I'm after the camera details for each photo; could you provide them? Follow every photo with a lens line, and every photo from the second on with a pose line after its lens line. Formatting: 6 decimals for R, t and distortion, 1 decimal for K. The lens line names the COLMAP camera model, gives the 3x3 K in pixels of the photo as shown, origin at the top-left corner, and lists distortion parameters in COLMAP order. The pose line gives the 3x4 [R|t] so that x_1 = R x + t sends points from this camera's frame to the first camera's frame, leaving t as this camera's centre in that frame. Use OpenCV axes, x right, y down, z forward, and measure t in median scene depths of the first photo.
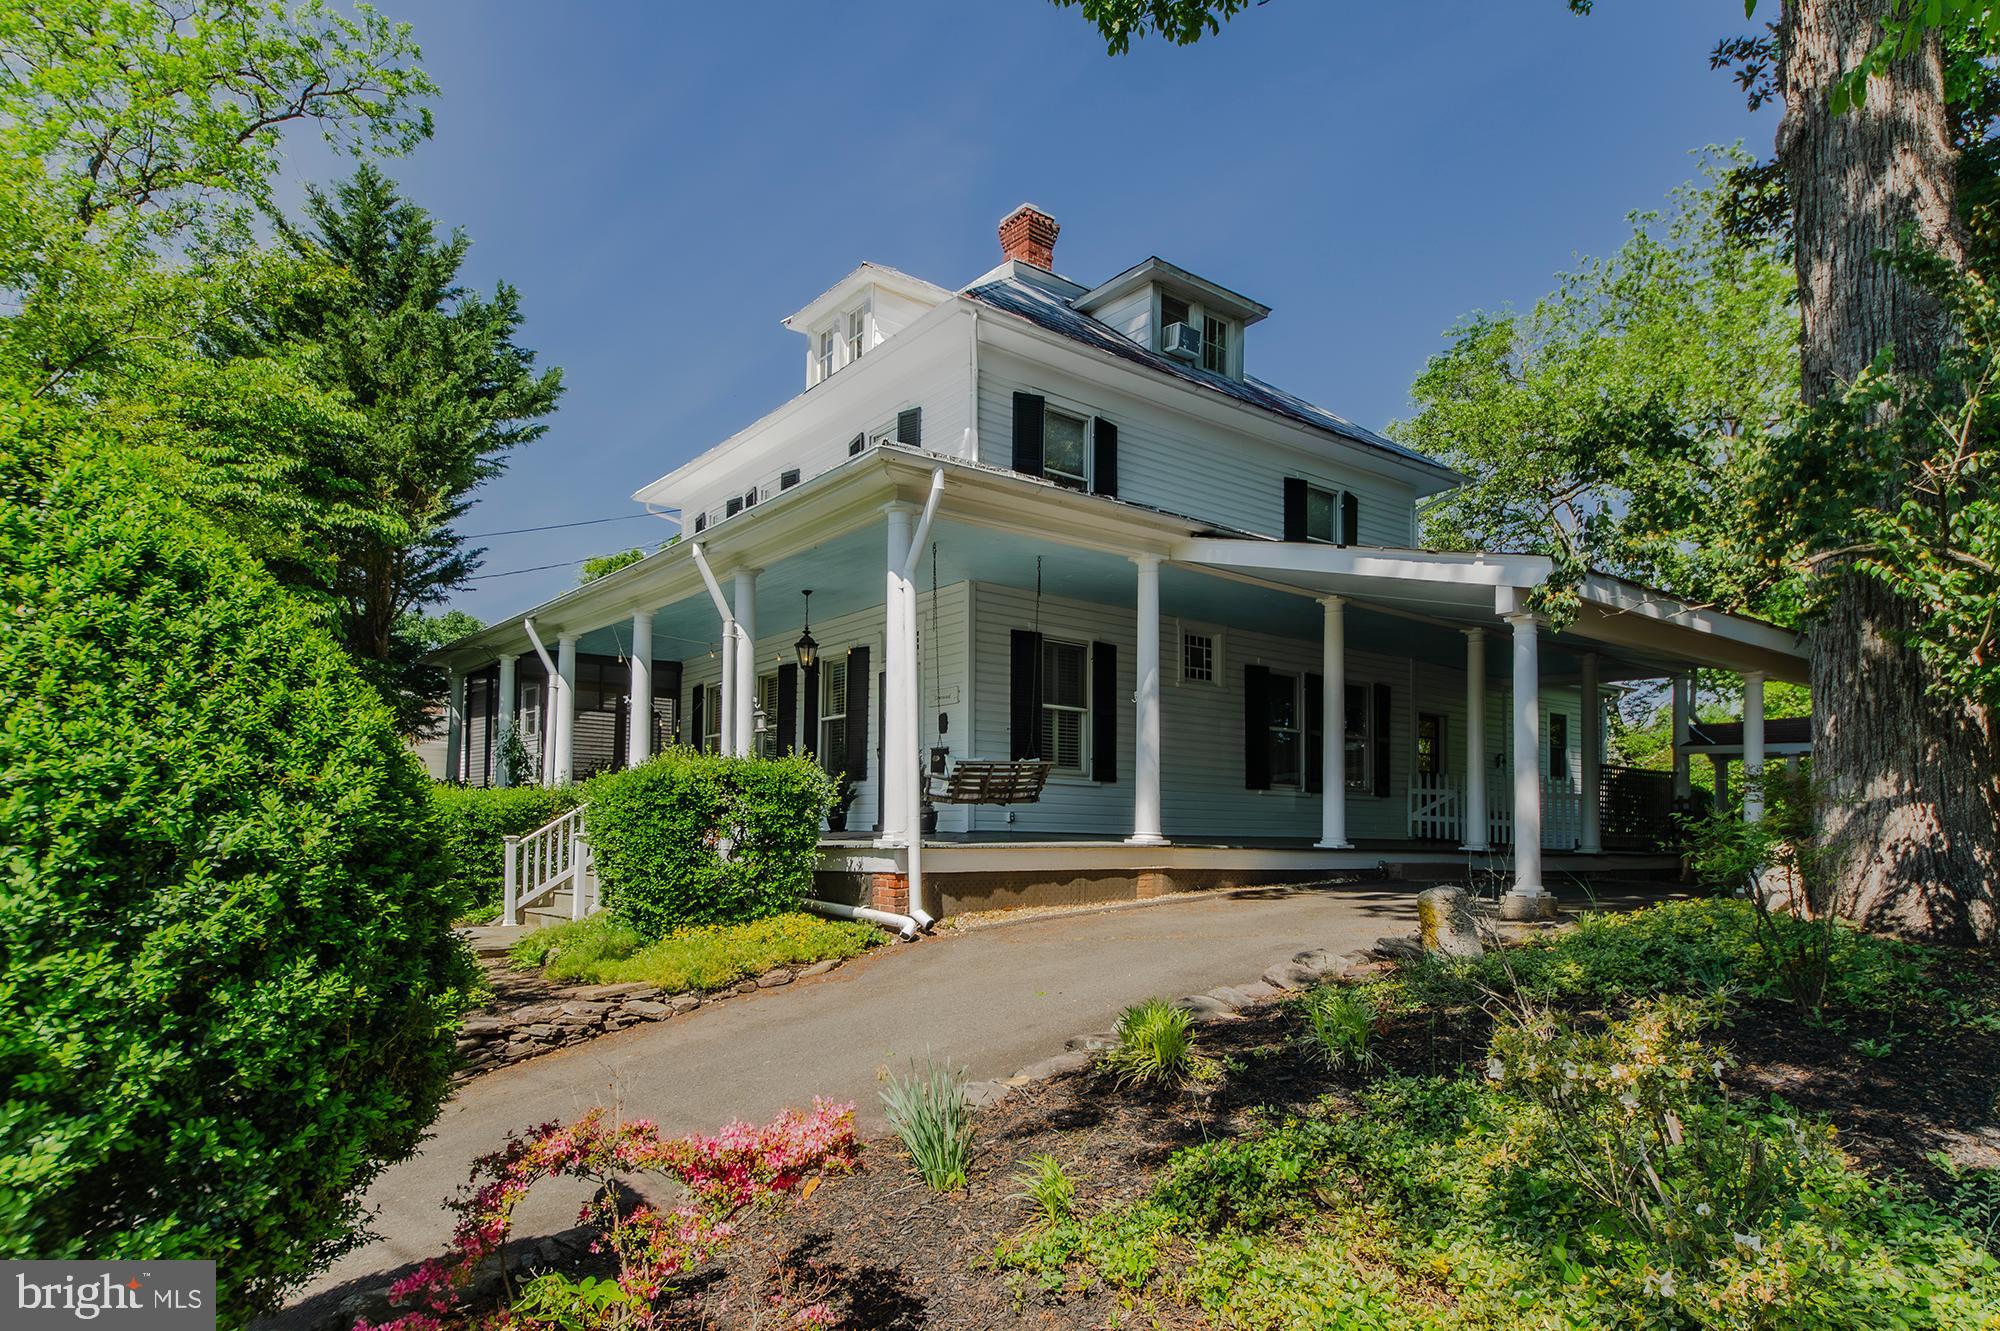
lens RADIAL K [[1192.1, 0, 999.2], [0, 1192.1, 665.8], [0, 0, 1]] dist [0.000955, 0.000018]
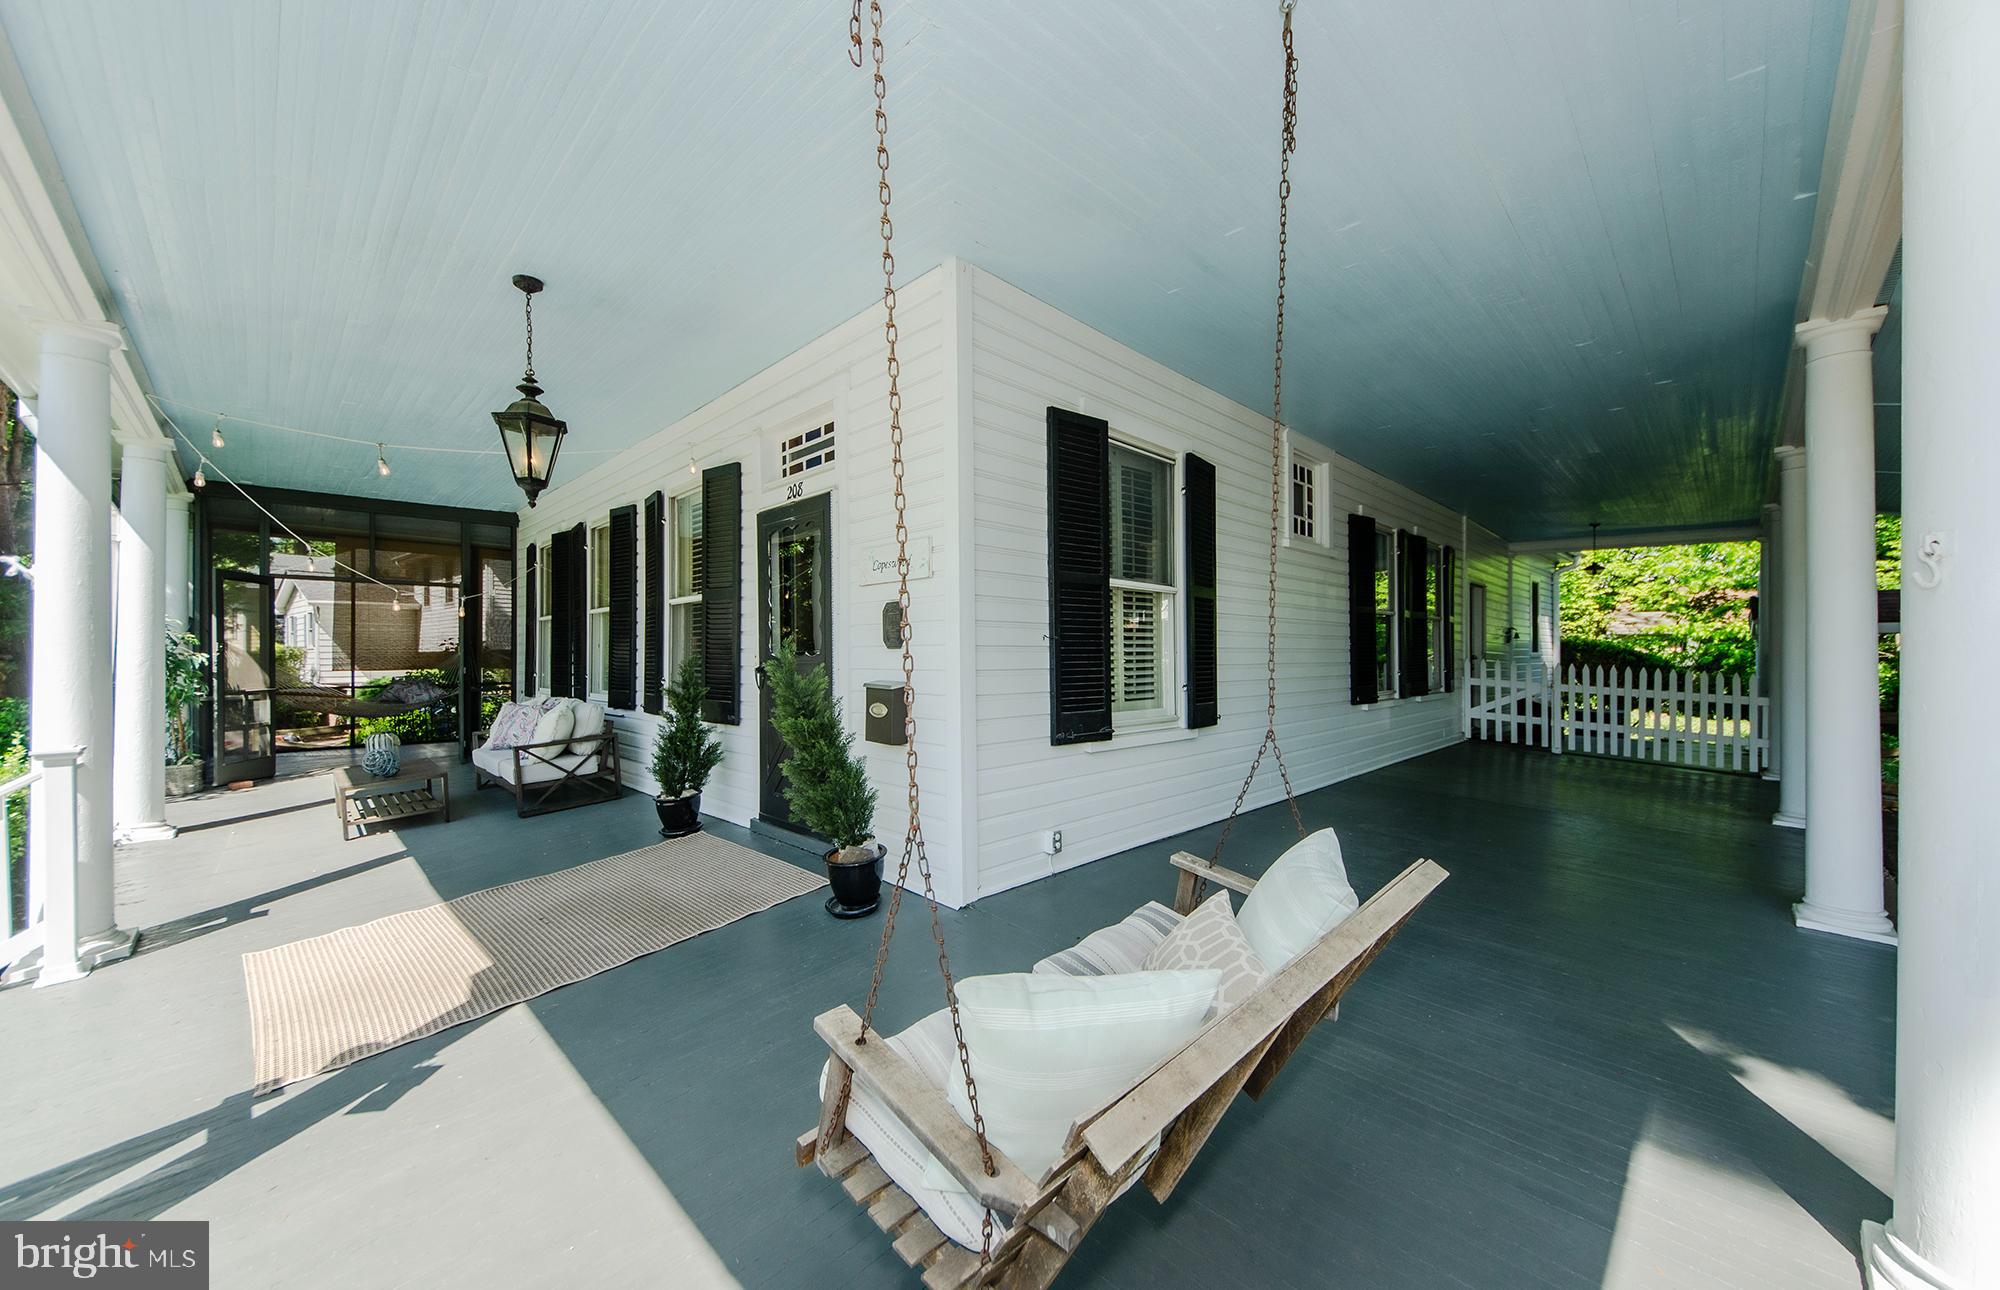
lens RADIAL K [[739.6, 0, 1001.3], [0, 739.6, 648.3], [0, 0, 1]] dist [0.000241, 0.000005]
pose [[0.992976, -0.010609, 0.117837, -0.034468], [-0.006017, 0.990155, 0.139846, 0.017032], [-0.118160, -0.139573, 0.983137, 0.632356]]
